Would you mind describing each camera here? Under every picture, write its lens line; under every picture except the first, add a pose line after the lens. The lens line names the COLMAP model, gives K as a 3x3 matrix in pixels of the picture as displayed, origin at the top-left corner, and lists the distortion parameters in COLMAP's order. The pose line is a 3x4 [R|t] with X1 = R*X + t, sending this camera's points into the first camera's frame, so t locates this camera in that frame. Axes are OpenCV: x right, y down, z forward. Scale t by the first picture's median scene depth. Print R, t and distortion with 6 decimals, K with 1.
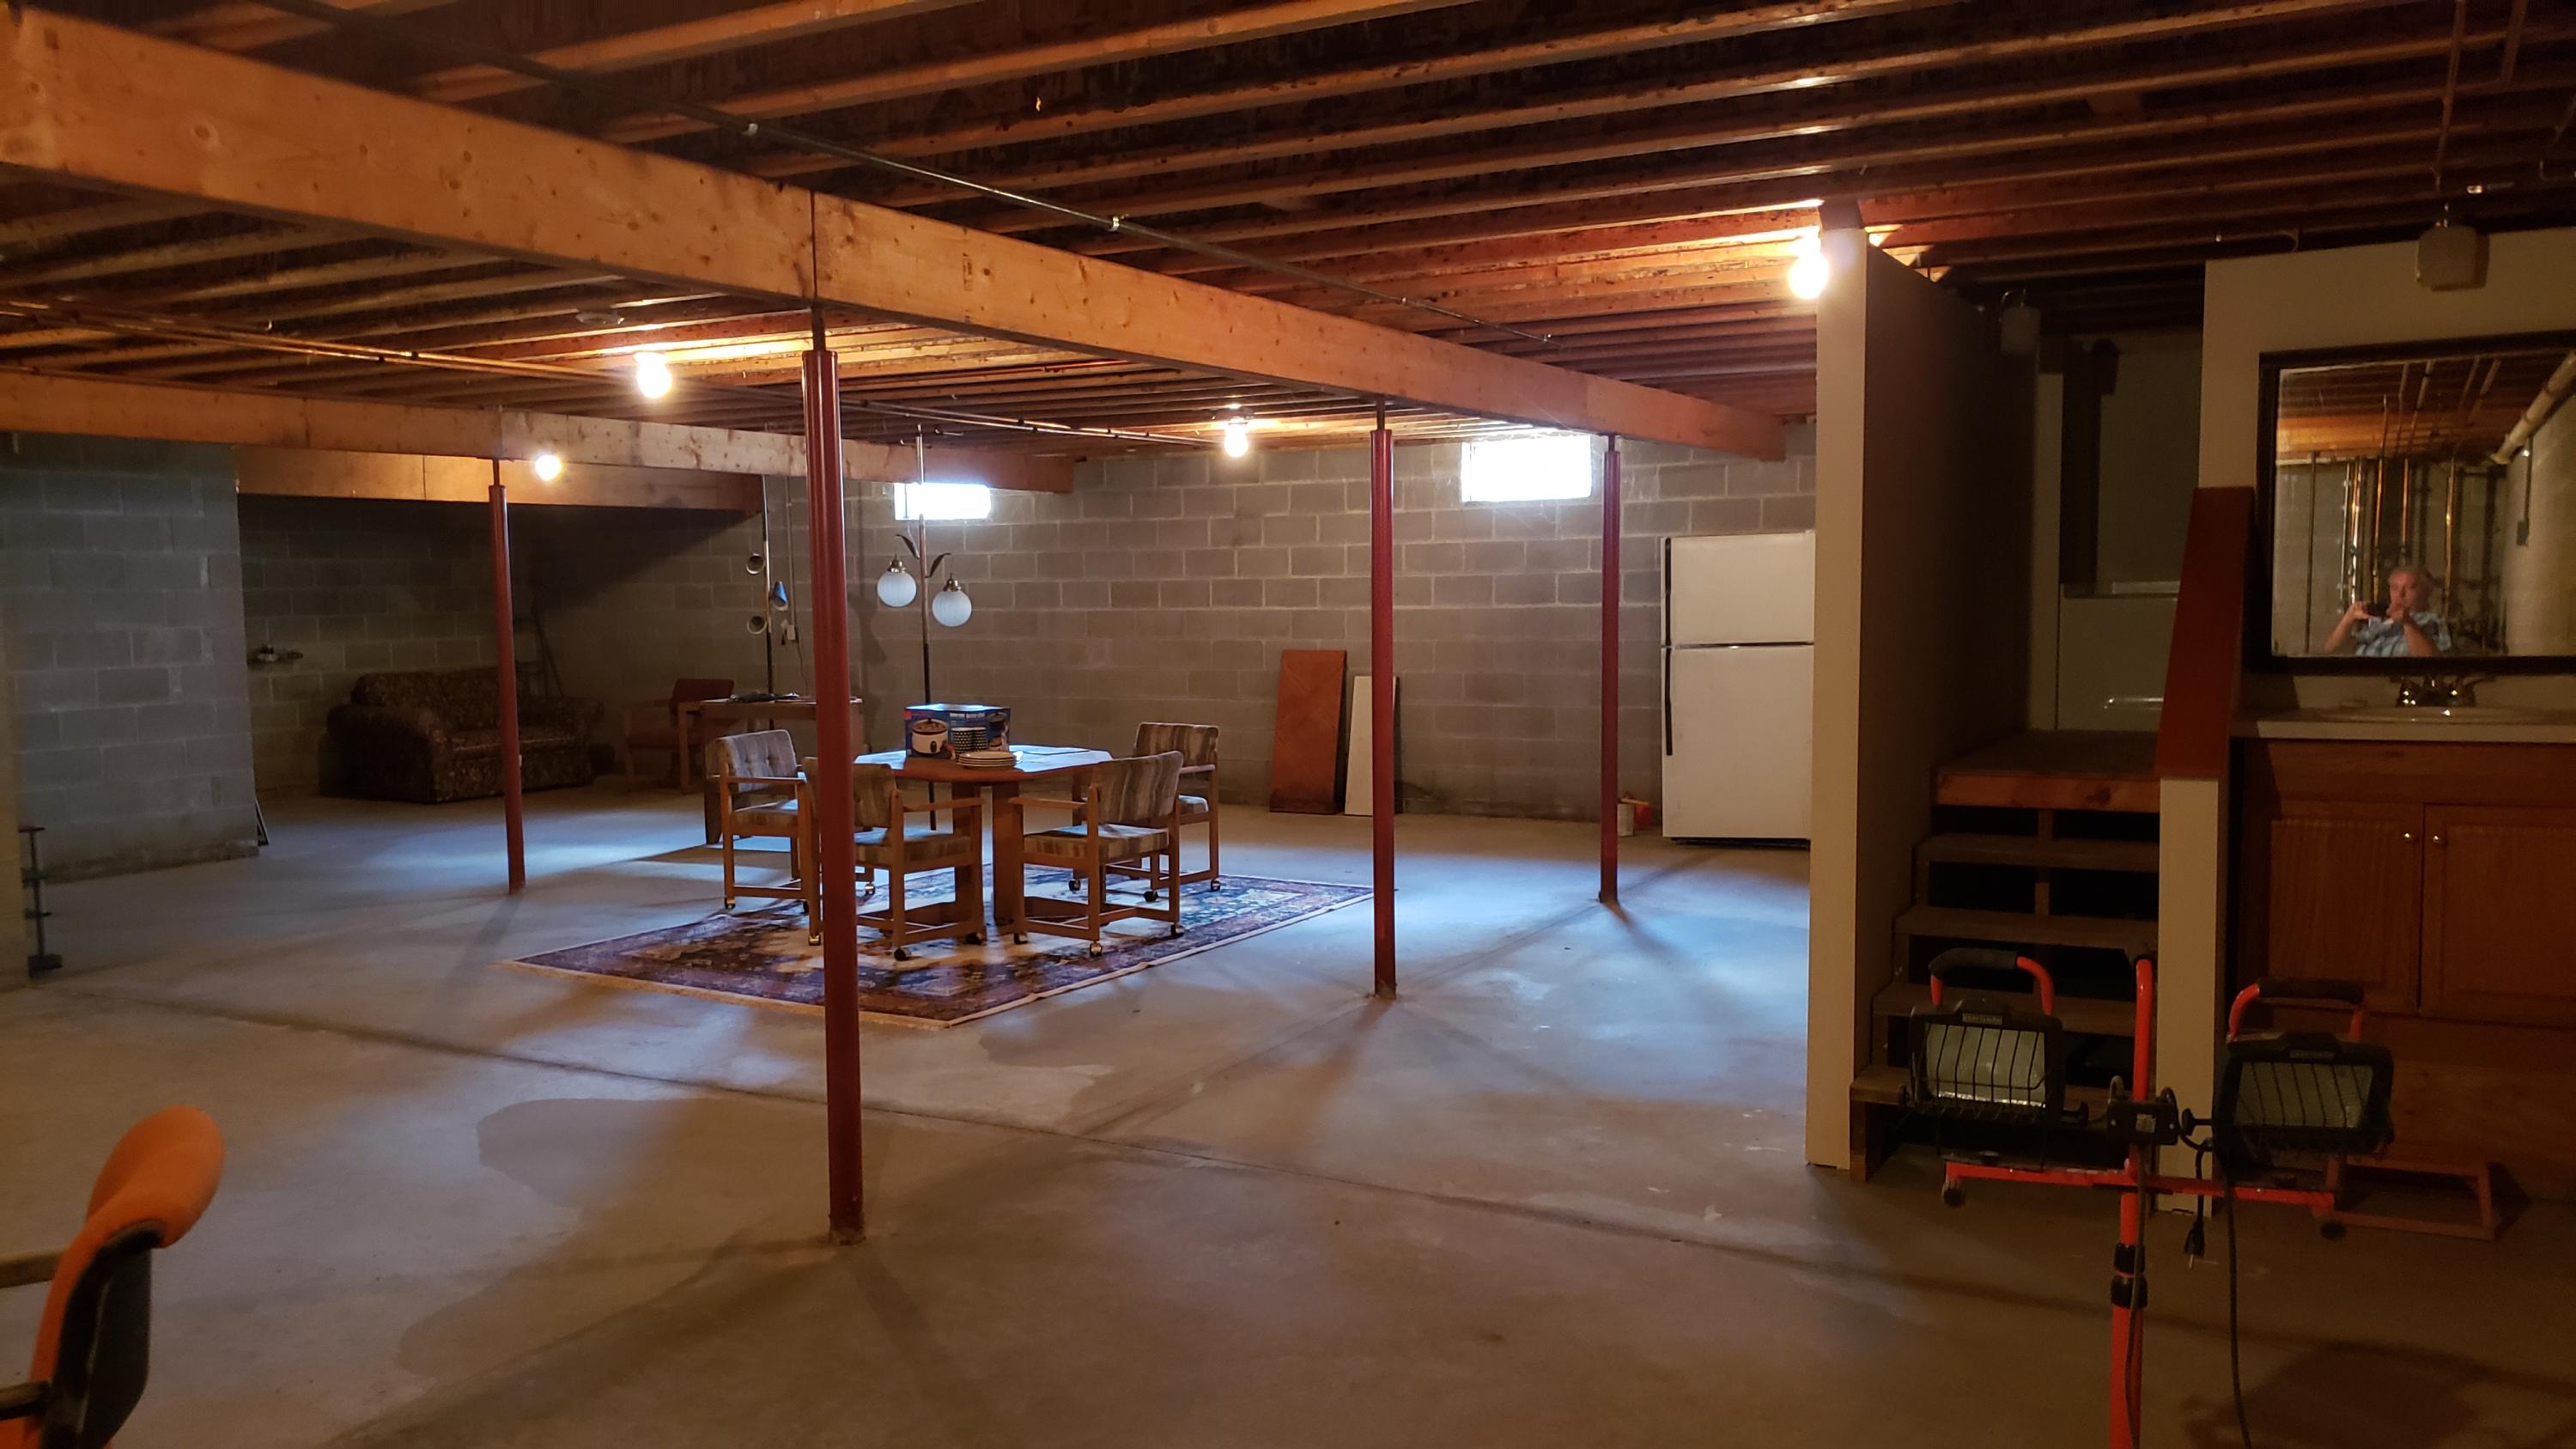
lens RADIAL K [[2033.6, 0, 1279.8], [0, 2033.6, 725.1], [0, 0, 1]] dist [0.005687, -0.001905]
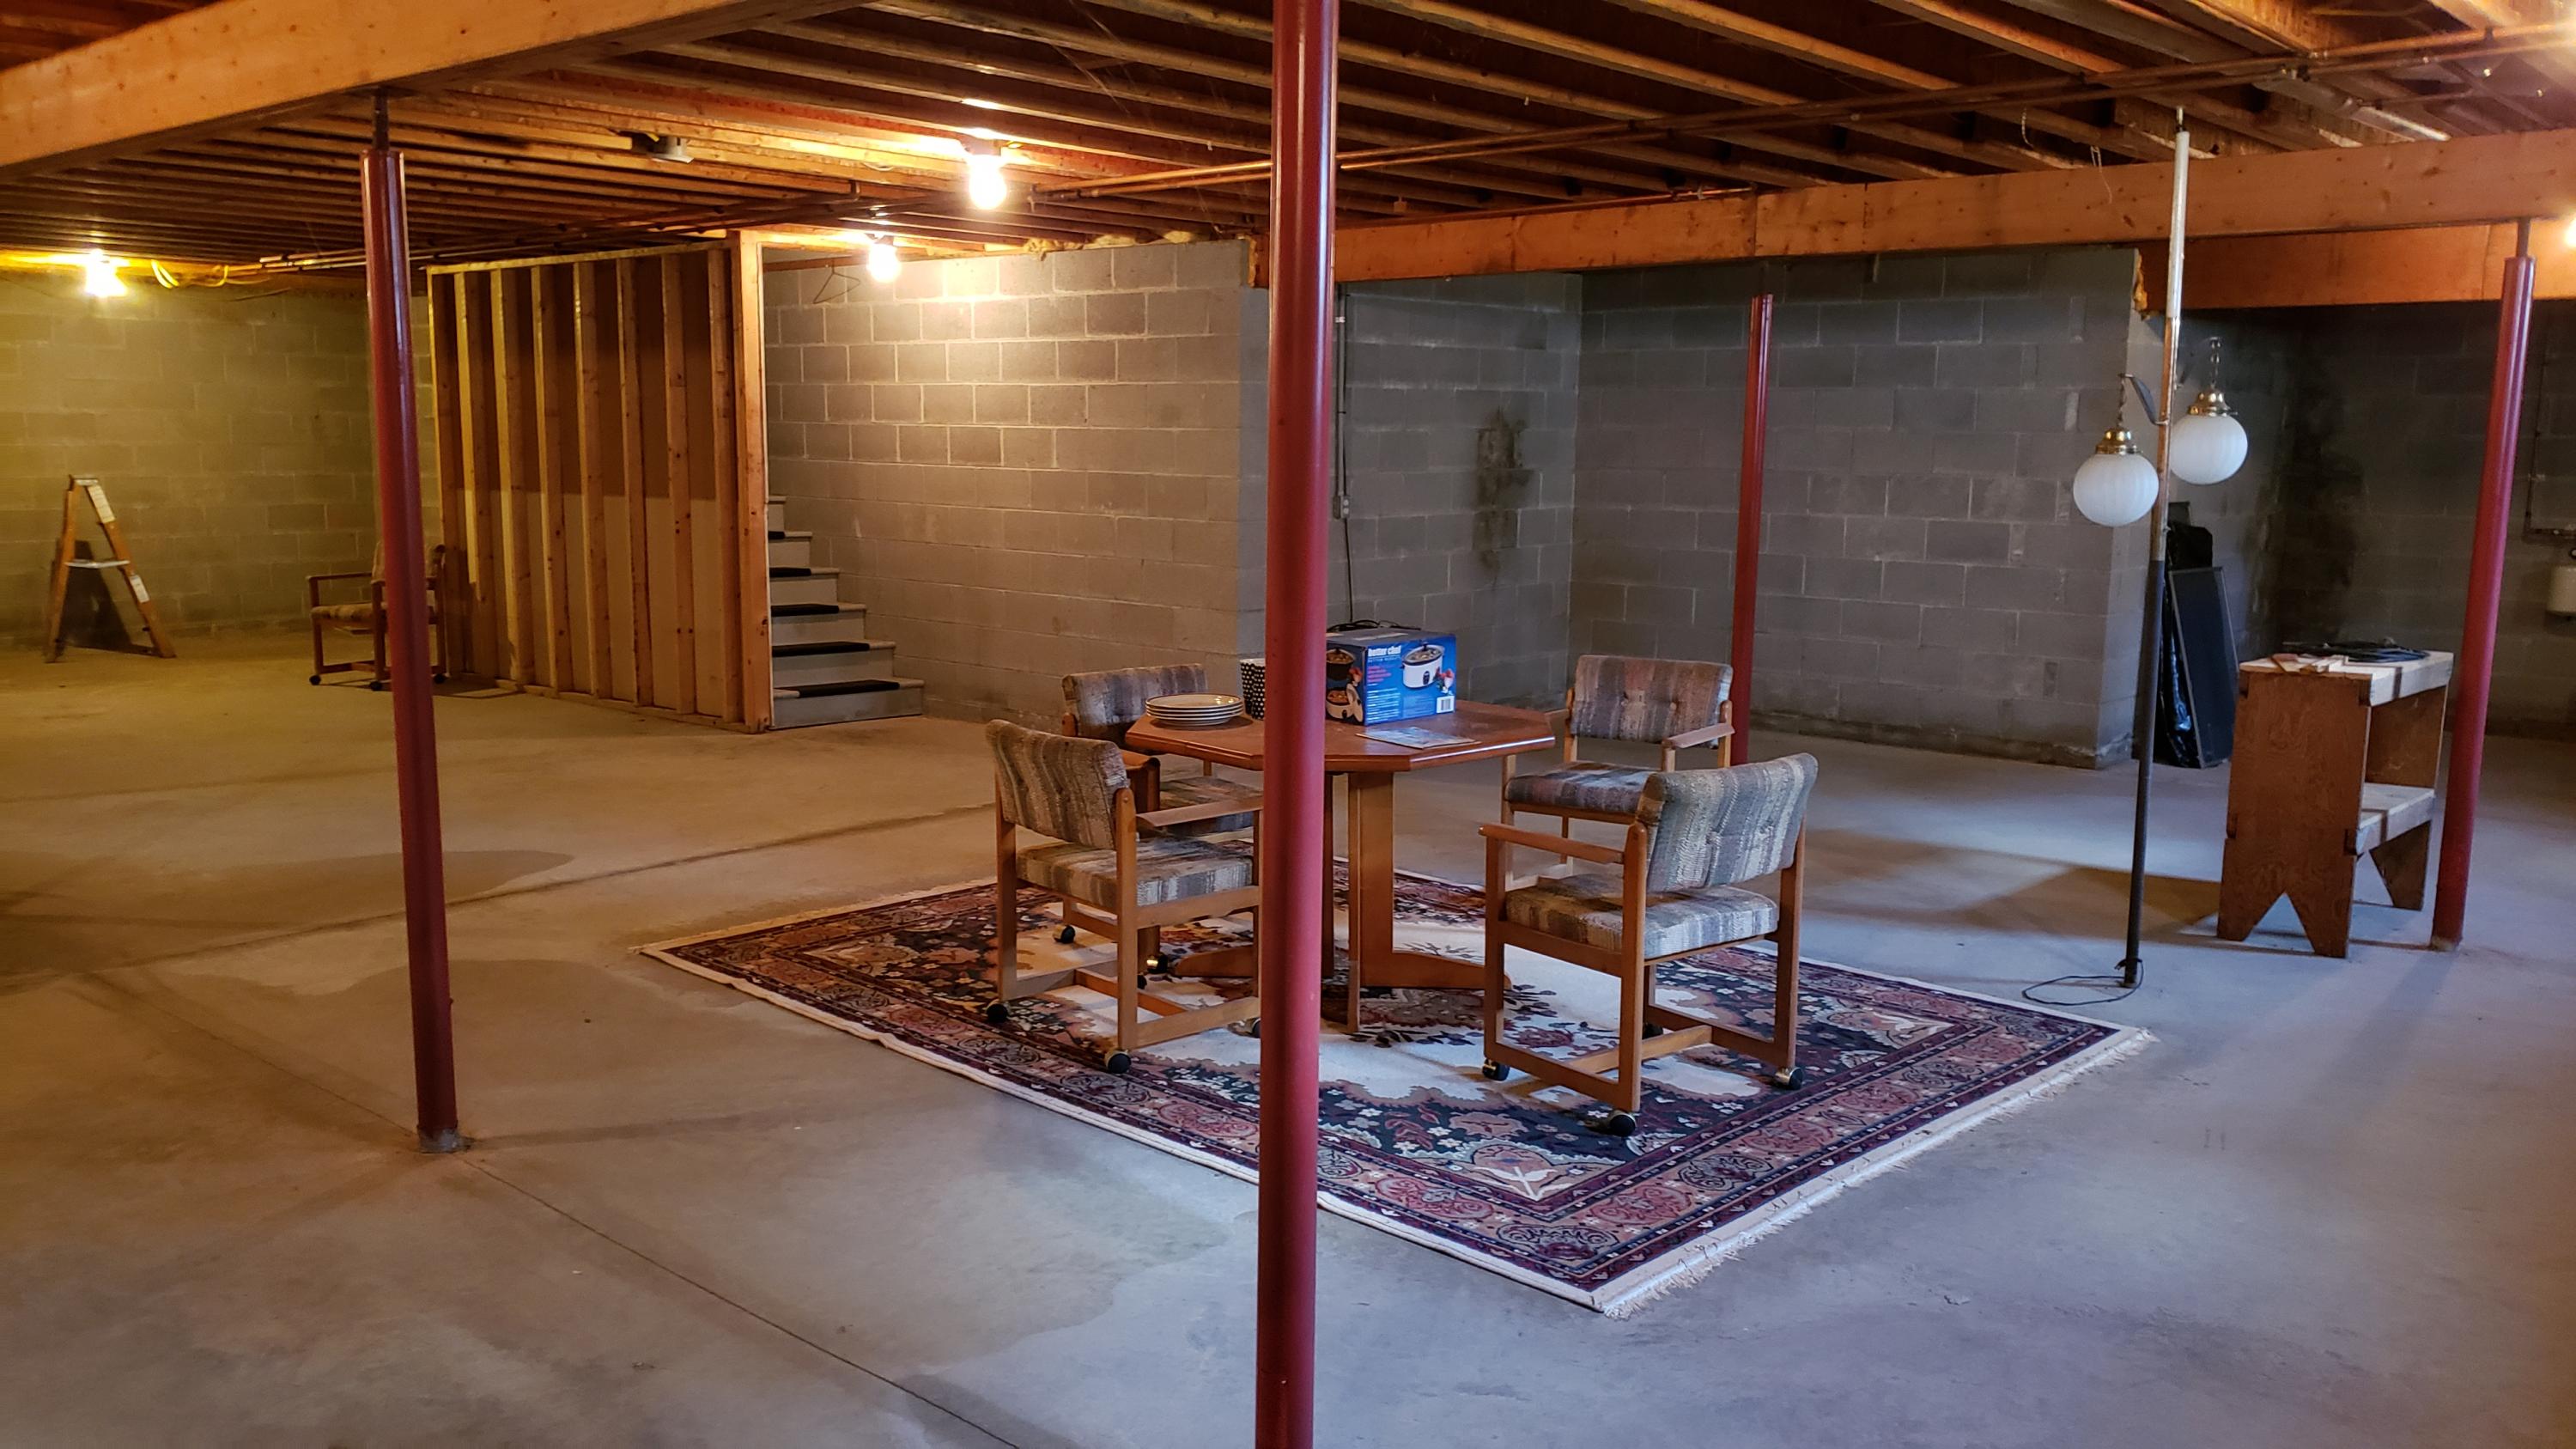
lens RADIAL K [[2033.6, 0, 1277.2], [0, 2033.6, 735.2], [0, 0, 1]] dist [0.005687, -0.001905]
pose [[-0.256536, 0.156039, -0.953856, 0.357827], [-0.076799, 0.980471, 0.181048, -0.072664], [0.963479, 0.119700, -0.239543, 0.923183]]
